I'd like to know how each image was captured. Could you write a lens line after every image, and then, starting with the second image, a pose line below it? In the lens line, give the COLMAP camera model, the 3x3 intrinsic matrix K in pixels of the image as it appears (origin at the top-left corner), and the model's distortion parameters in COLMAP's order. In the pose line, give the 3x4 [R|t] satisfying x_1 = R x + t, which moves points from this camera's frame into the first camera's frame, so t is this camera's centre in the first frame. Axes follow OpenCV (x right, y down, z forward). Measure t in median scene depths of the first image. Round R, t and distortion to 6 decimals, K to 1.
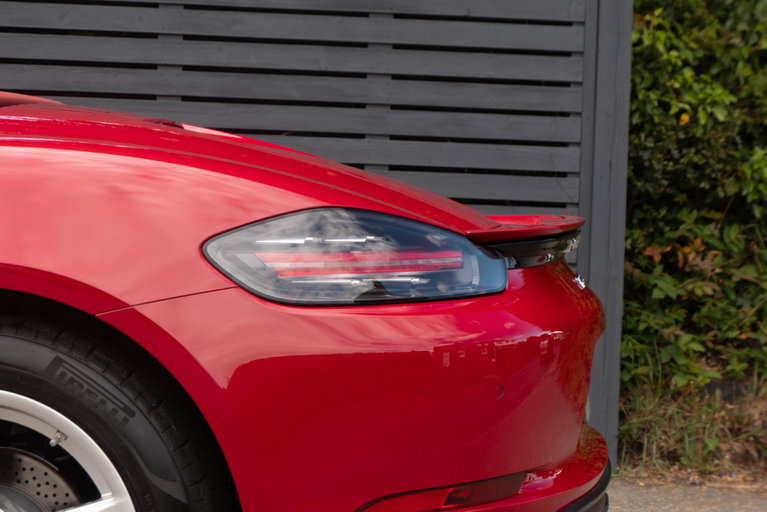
lens RADIAL K [[2440.9, 0, 384.6], [0, 2440.9, 254.5], [0, 0, 1]] dist [-0.316138, 0.000000]
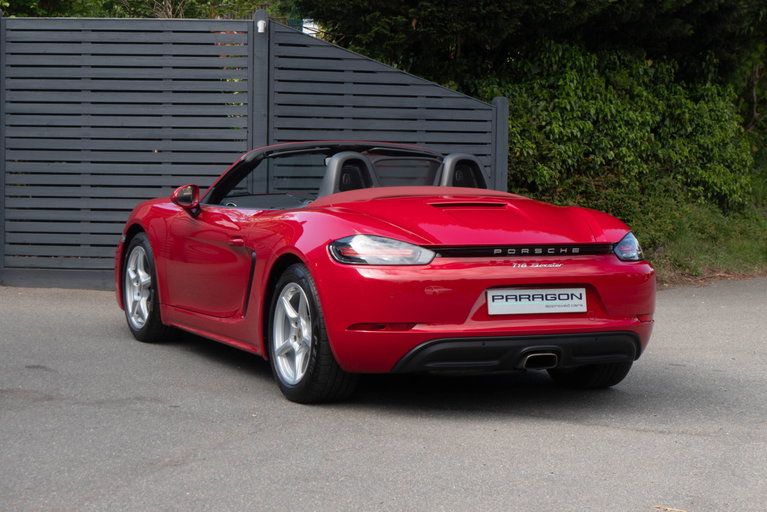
lens RADIAL K [[2109.6, 0, 380.3], [0, 2109.6, 247.6], [0, 0, 1]] dist [-0.071496, 0.000000]
pose [[0.947385, -0.038392, 0.317786, -0.743526], [0.025029, 0.998627, 0.046027, -0.063361], [-0.319117, -0.035651, 0.947044, -1.109296]]
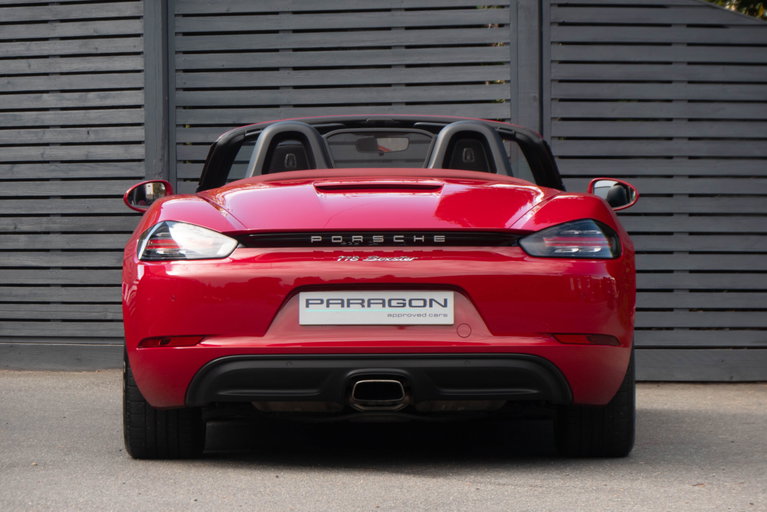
lens RADIAL K [[5126.0, 0, 383.2], [0, 5126.0, 253.9], [0, 0, 1]] dist [0.147367, 0.000000]
pose [[0.992507, -0.033599, -0.117477, 0.108626], [0.030476, 0.999135, -0.028283, 0.085814], [0.118326, 0.024491, 0.992673, -2.296093]]
